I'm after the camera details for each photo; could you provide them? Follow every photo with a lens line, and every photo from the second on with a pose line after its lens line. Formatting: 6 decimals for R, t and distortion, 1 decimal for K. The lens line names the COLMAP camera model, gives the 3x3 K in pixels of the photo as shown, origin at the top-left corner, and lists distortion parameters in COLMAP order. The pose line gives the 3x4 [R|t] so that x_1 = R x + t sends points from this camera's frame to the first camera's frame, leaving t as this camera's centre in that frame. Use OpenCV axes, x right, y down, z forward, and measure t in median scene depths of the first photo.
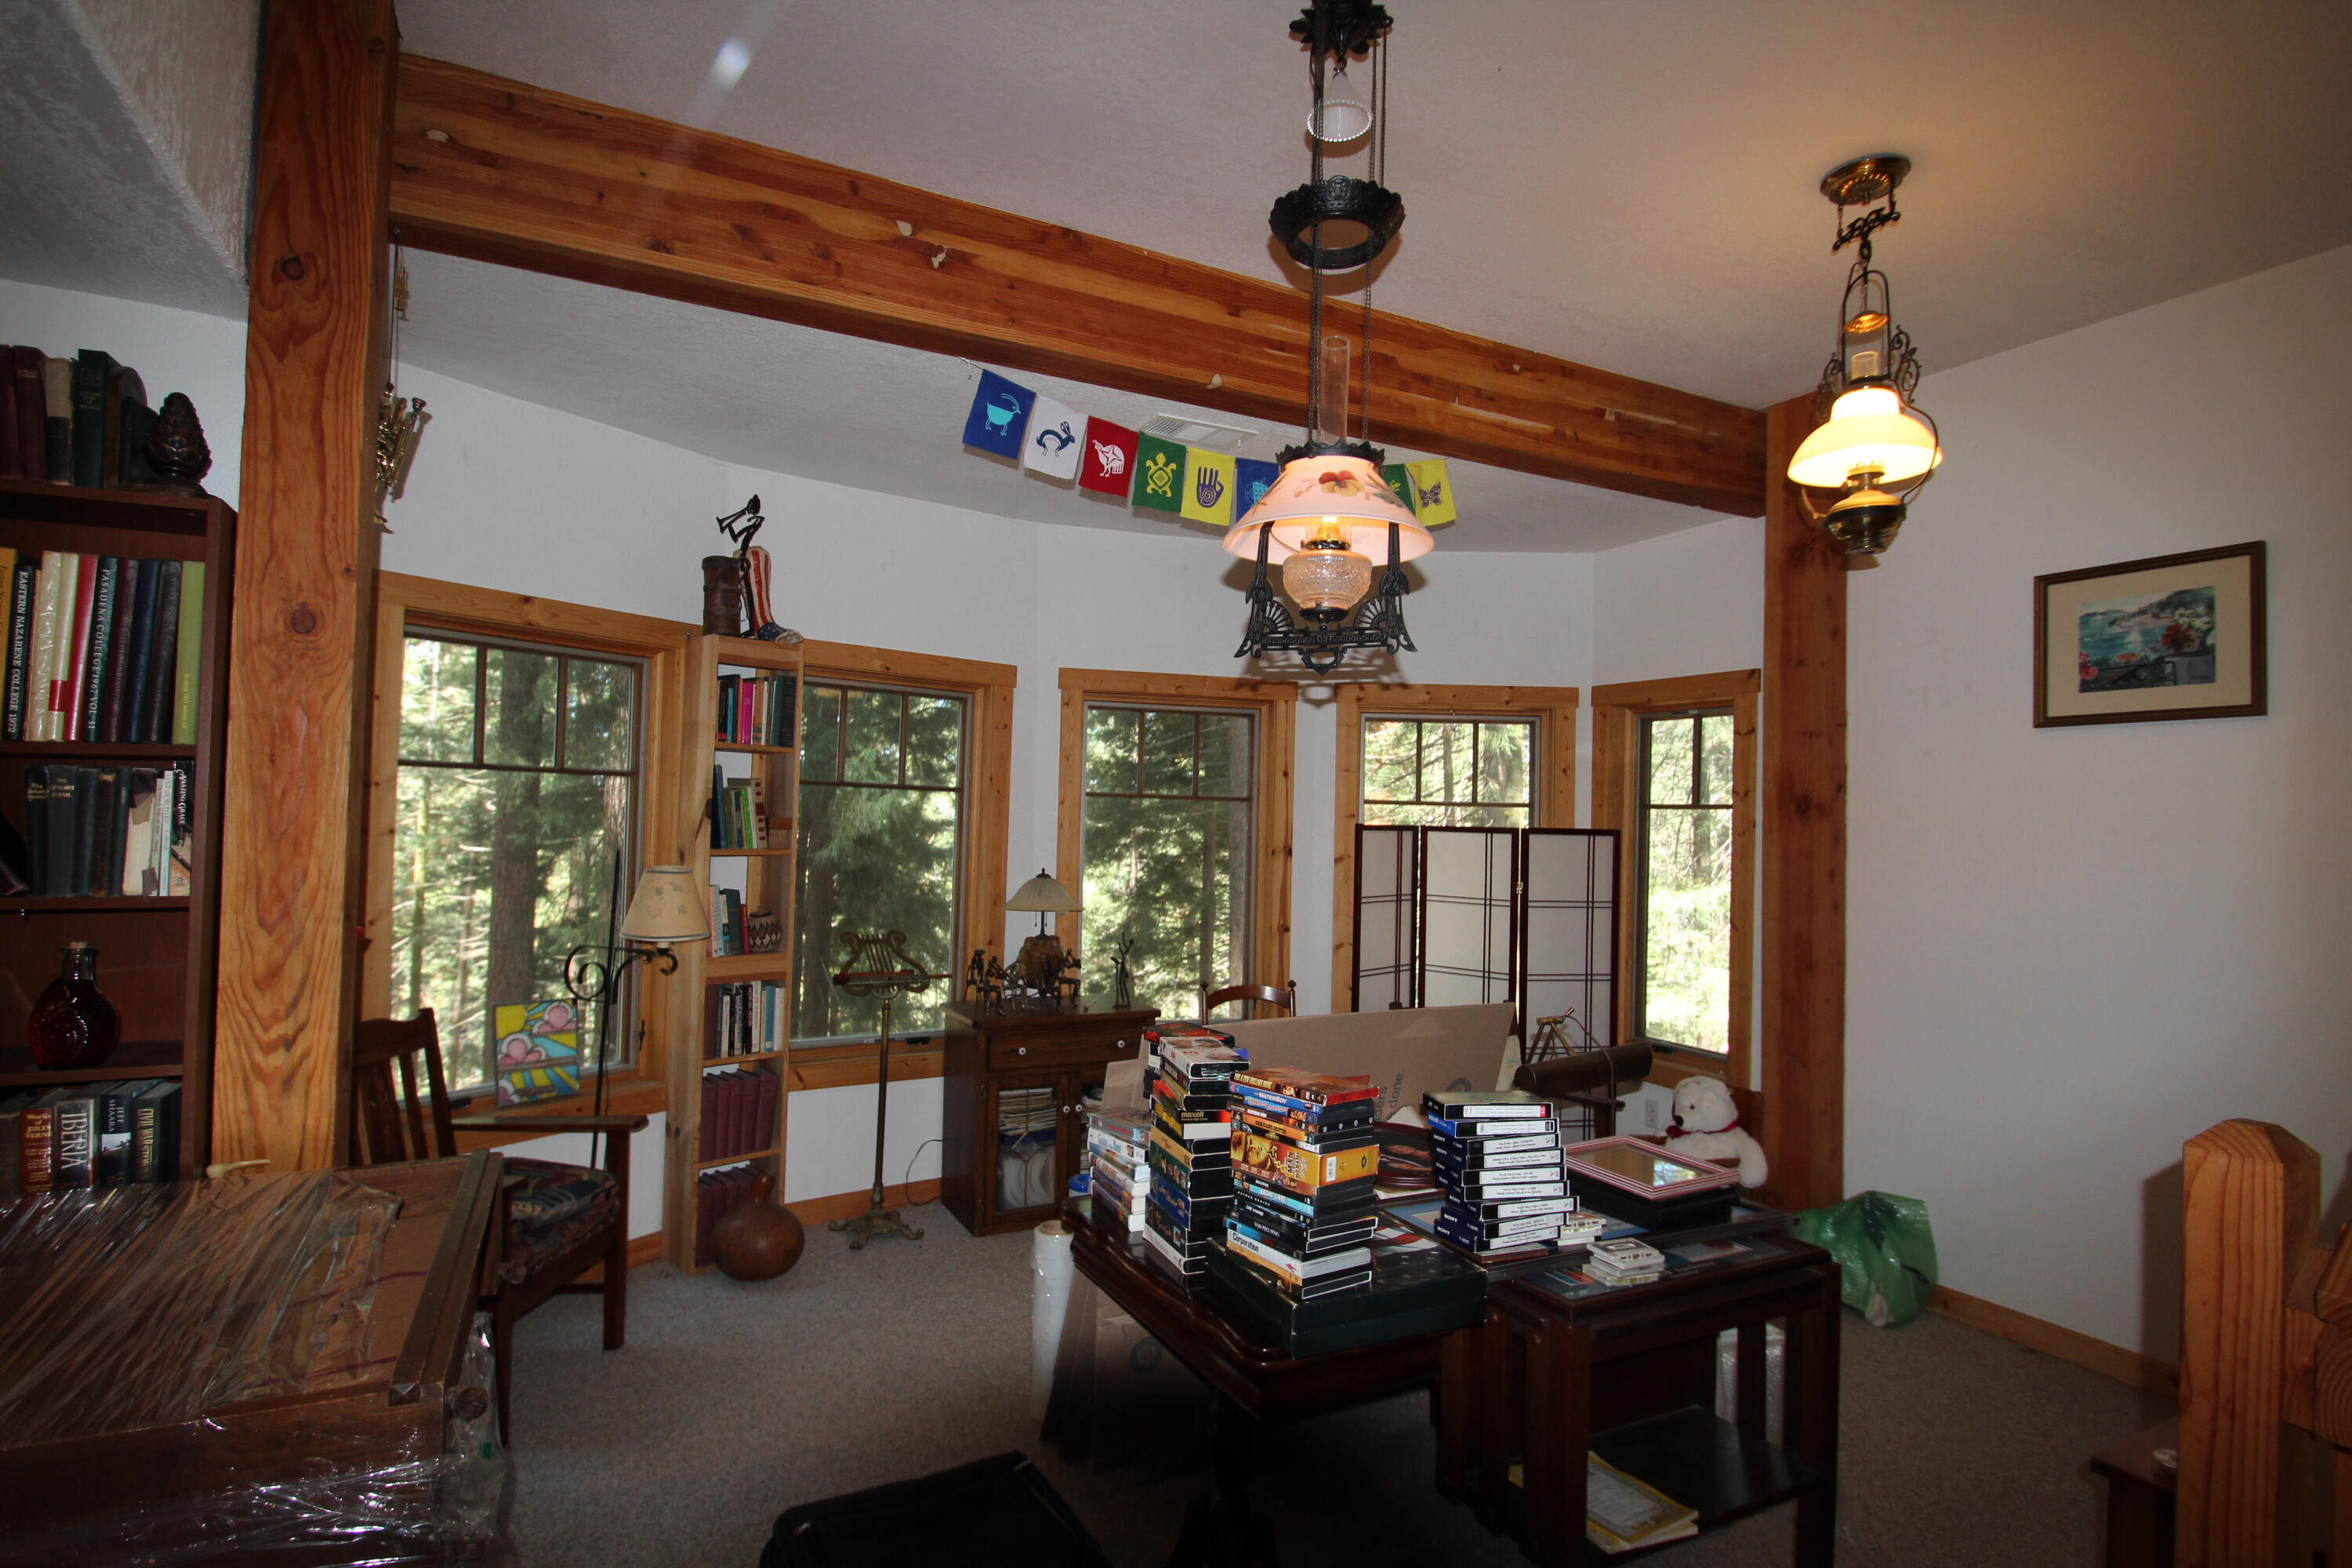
lens RADIAL K [[1192.2, 0, 1181.5], [0, 1192.2, 780.1], [0, 0, 1]] dist [0.002745, 0.000046]
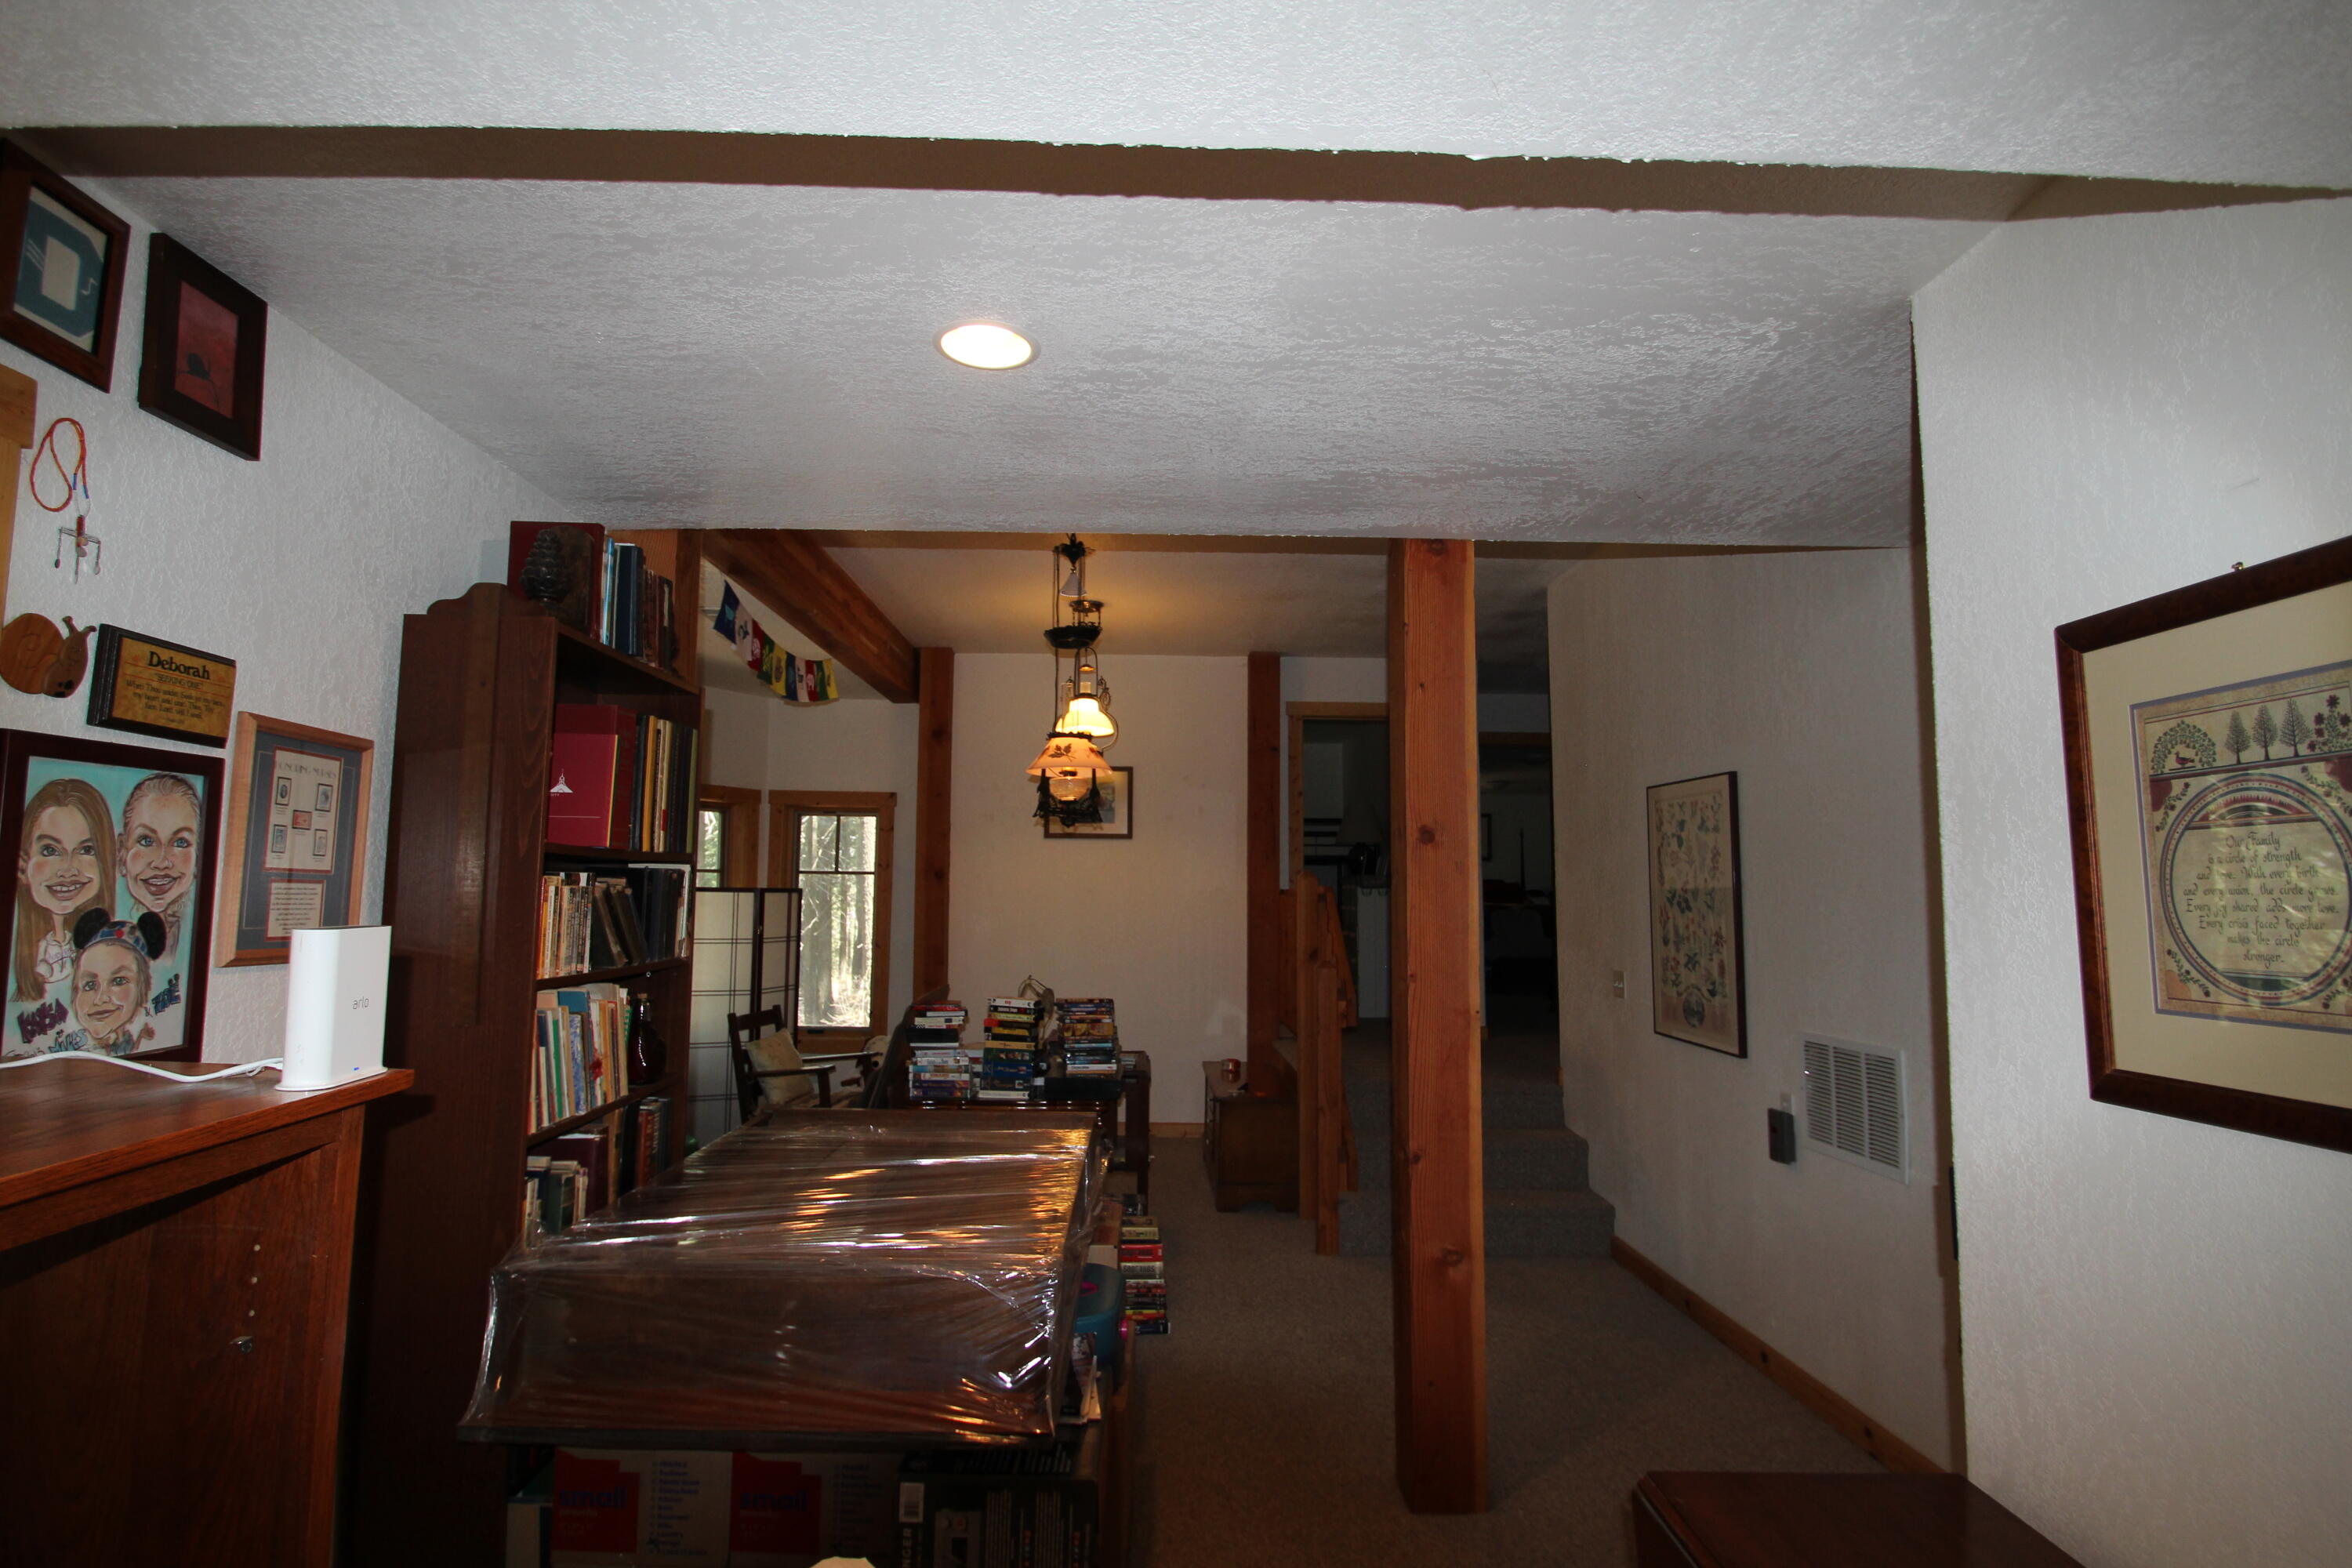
lens RADIAL K [[1192.2, 0, 1183.3], [0, 1192.2, 783.6], [0, 0, 1]] dist [0.002745, 0.000046]
pose [[0.428798, 0.061285, 0.901319, -1.084860], [-0.030871, 0.998108, -0.053179, -0.035016], [-0.902873, -0.005022, 0.429879, -0.123143]]
